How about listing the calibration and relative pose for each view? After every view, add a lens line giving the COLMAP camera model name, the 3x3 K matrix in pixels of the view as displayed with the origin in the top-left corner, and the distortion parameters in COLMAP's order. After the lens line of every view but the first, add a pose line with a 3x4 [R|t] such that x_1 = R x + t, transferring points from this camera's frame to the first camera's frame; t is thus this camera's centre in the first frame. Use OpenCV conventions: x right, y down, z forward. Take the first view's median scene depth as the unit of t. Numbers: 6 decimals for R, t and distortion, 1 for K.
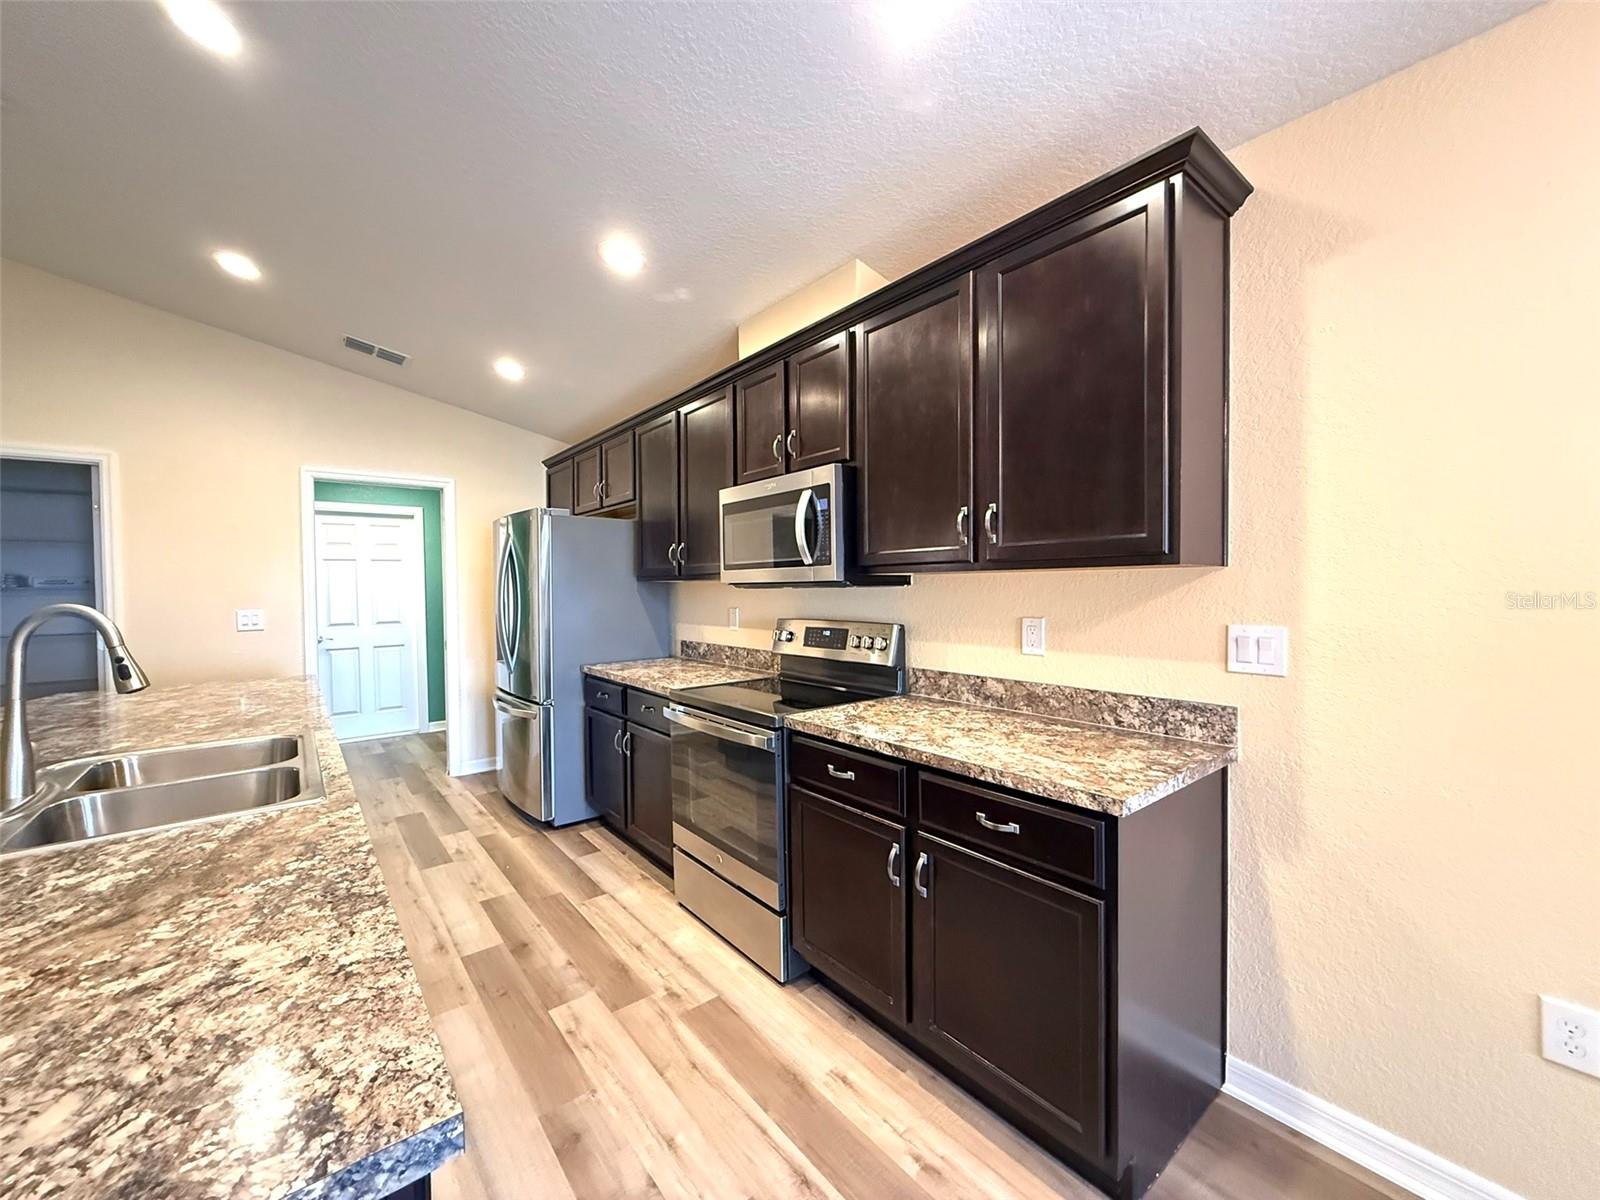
lens RADIAL K [[636.1, 0, 793.5], [0, 636.1, 598.4], [0, 0, 1]] dist [0.005056, 0.000372]
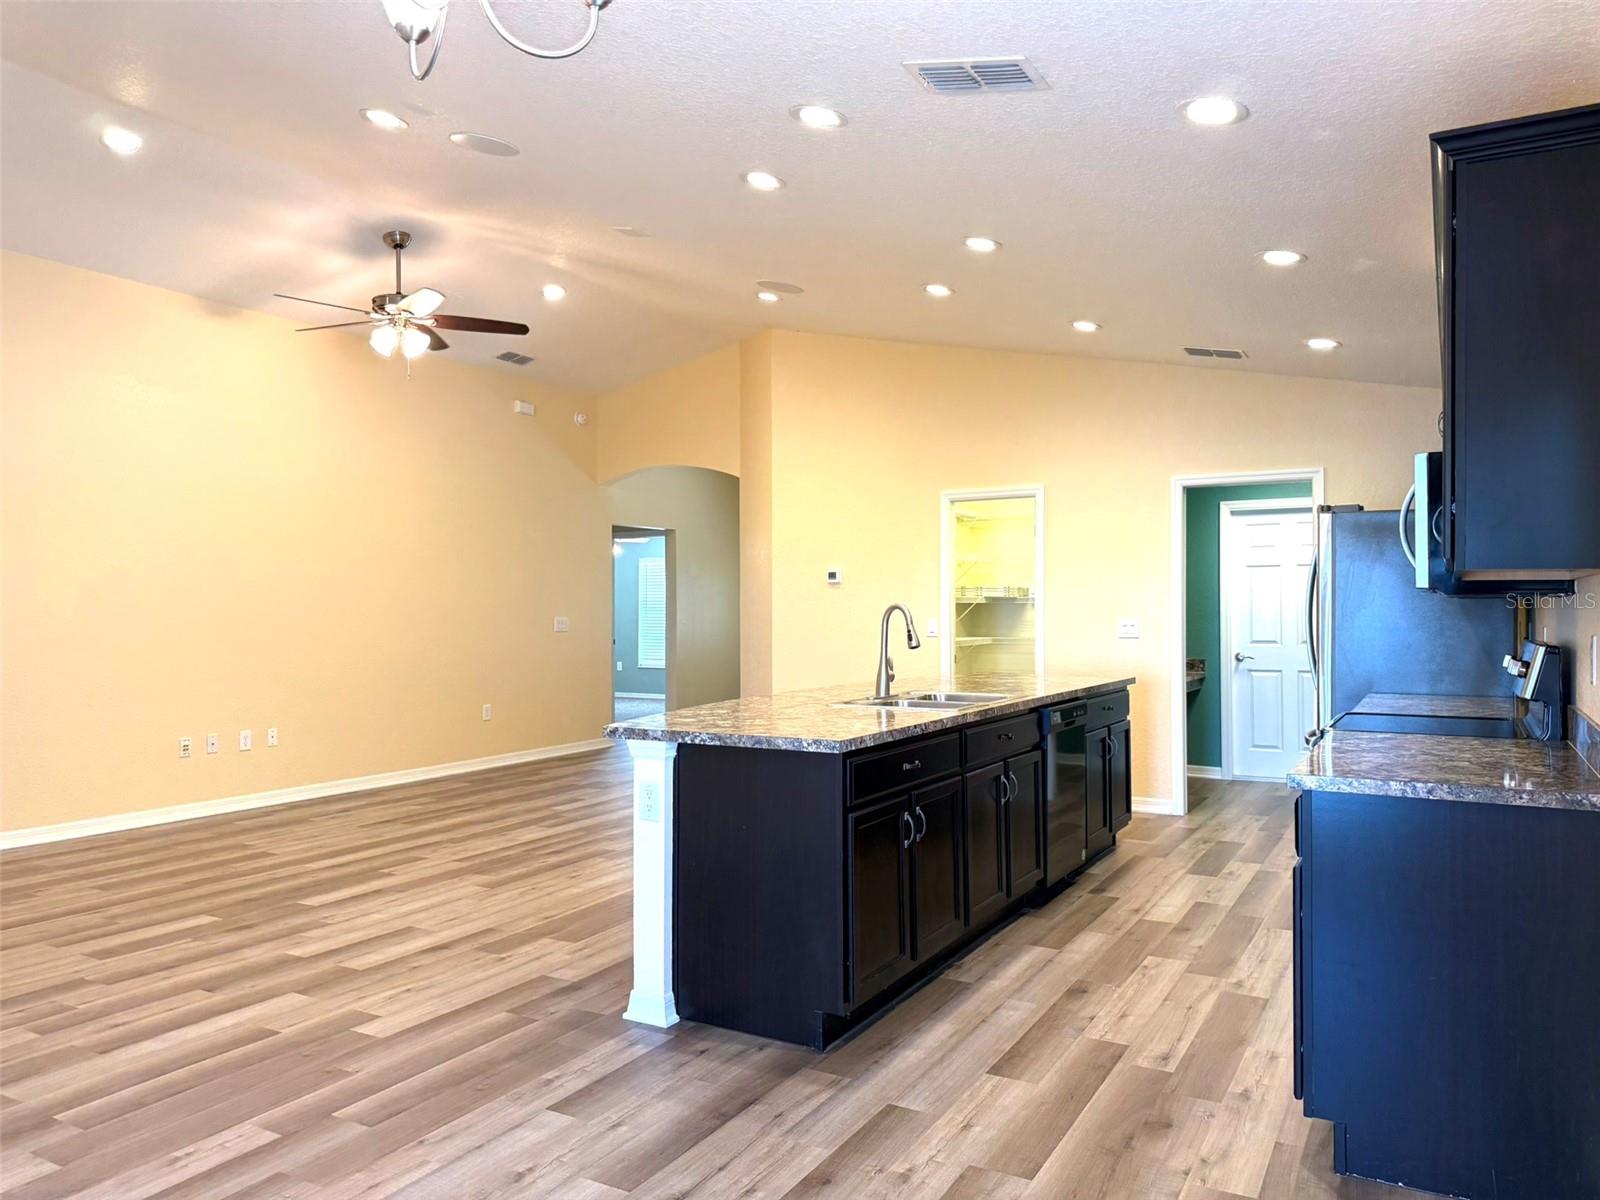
lens RADIAL K [[1134.5, 0, 796.8], [0, 1134.5, 601.6], [0, 0, 1]] dist [0.042169, -0.054545]
pose [[0.366948, 0.005139, -0.930227, 1.203854], [-0.022206, 0.999748, -0.003237, 0.014808], [0.929976, 0.021844, 0.366970, -0.351680]]
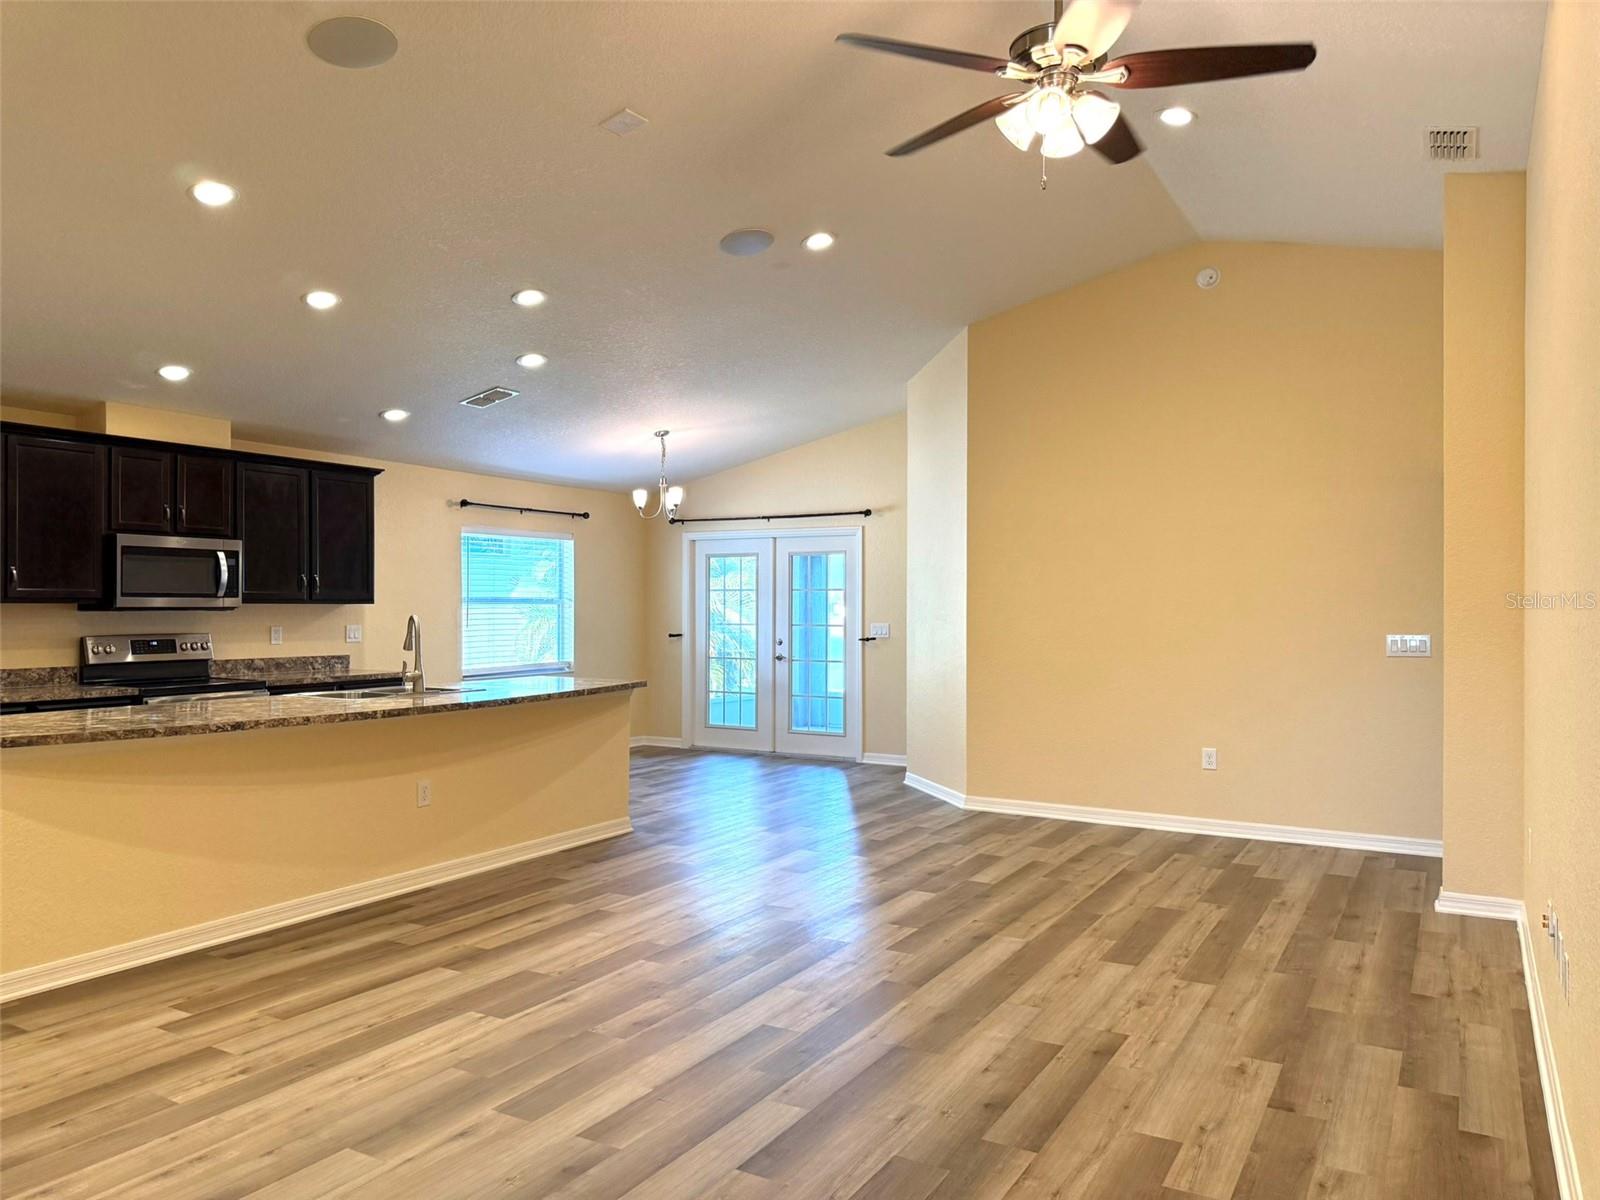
lens RADIAL K [[1134.5, 0, 796.8], [0, 1134.5, 601.6], [0, 0, 1]] dist [0.042169, -0.054545]
pose [[-0.358385, 0.016373, 0.933430, -3.432268], [0.021854, 0.999719, -0.009145, 0.019698], [-0.933318, 0.017122, -0.358642, 0.704564]]
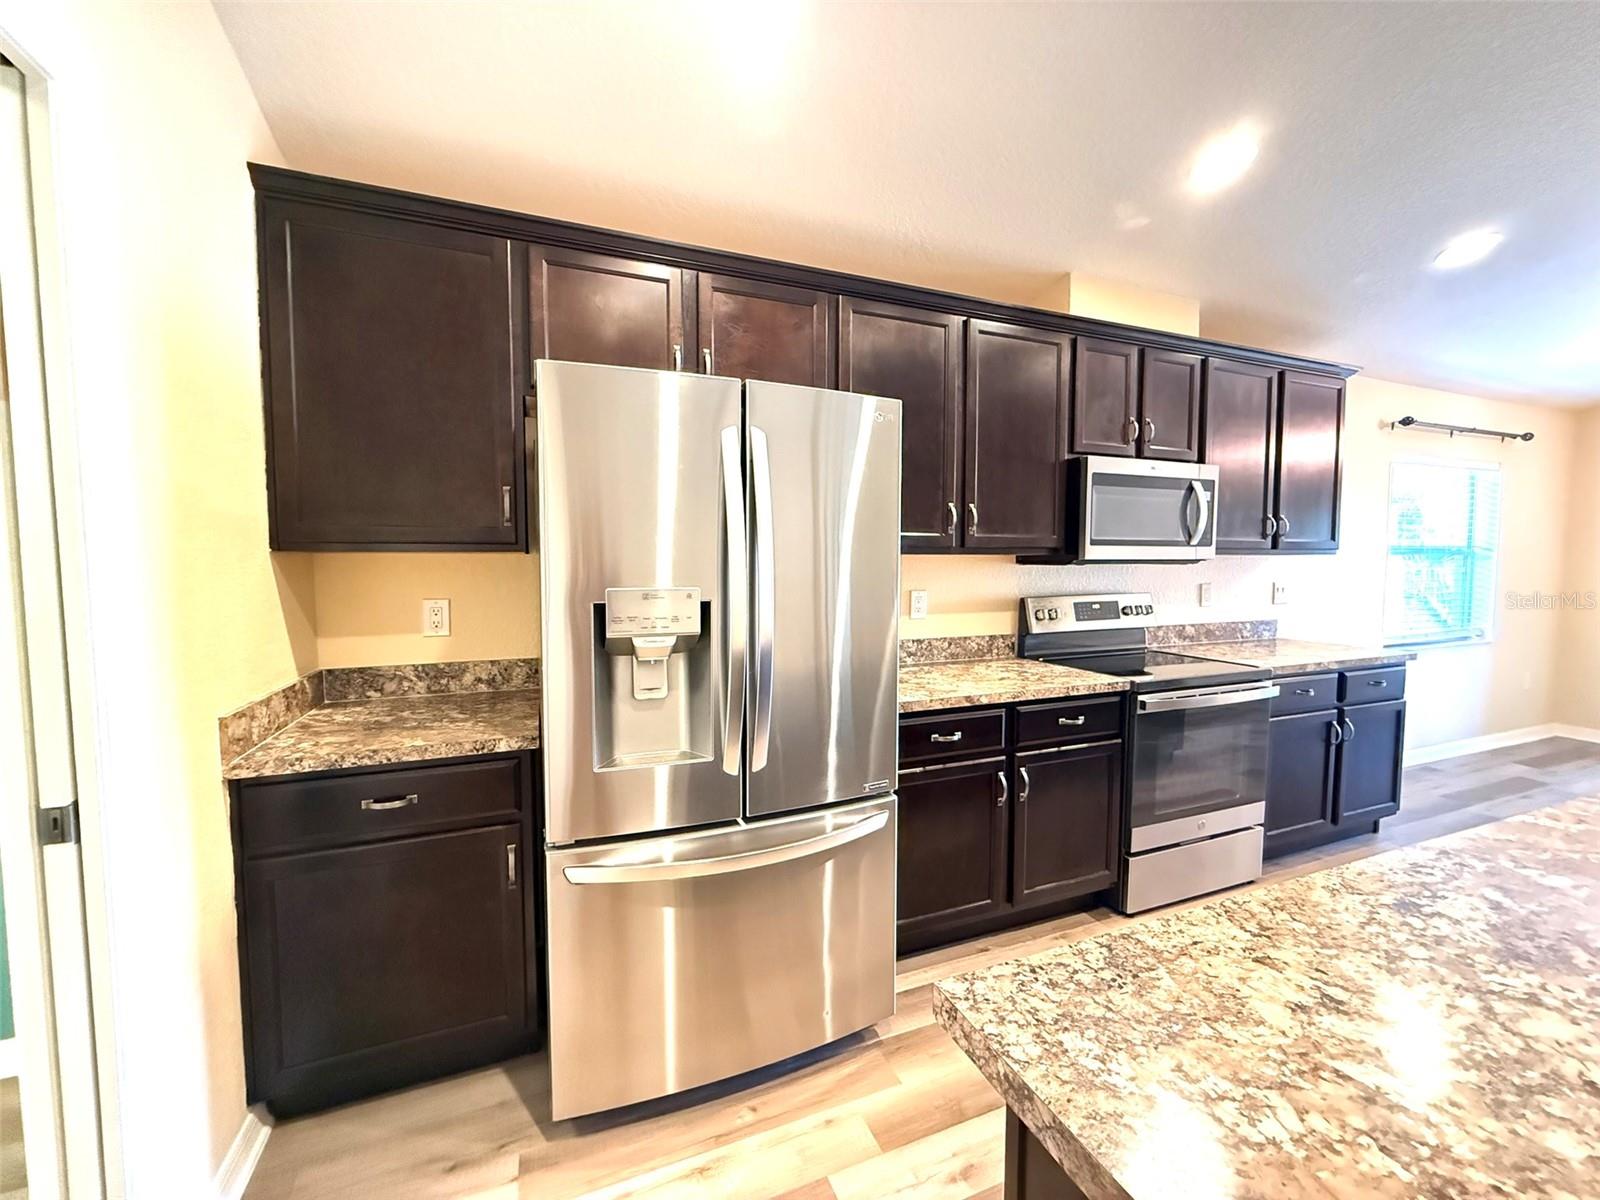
lens RADIAL K [[636.7, 0, 793.4], [0, 636.7, 599.5], [0, 0, 1]] dist [-0.000503, 0.001083]
pose [[0.295042, -0.051461, 0.954097, -1.393080], [0.014876, 0.998675, 0.049266, -0.023086], [-0.955369, -0.000342, 0.295416, 1.431298]]
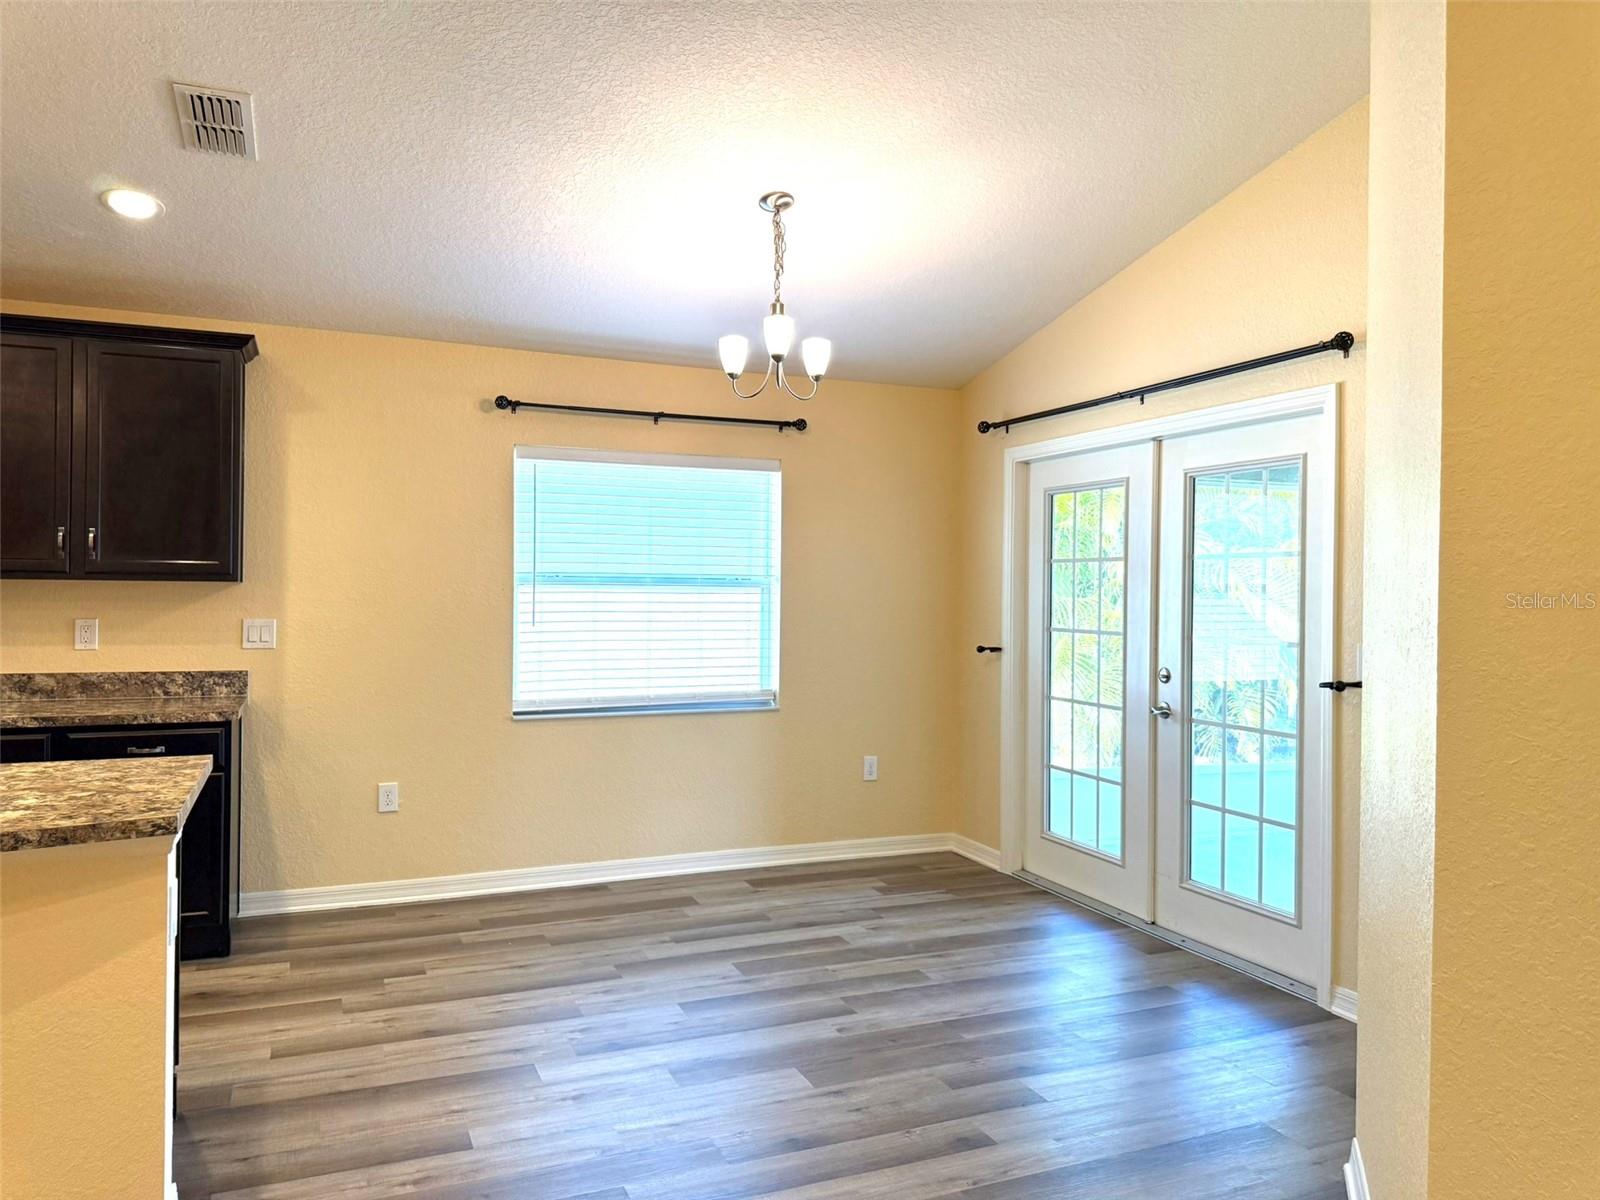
lens RADIAL K [[1134.5, 0, 796.8], [0, 1134.5, 601.6], [0, 0, 1]] dist [0.042169, -0.054545]
pose [[0.268759, 0.006623, 0.963185, -1.245239], [0.004187, 0.999959, -0.008044, 0.019698], [-0.963198, 0.006195, 0.268721, -0.803671]]
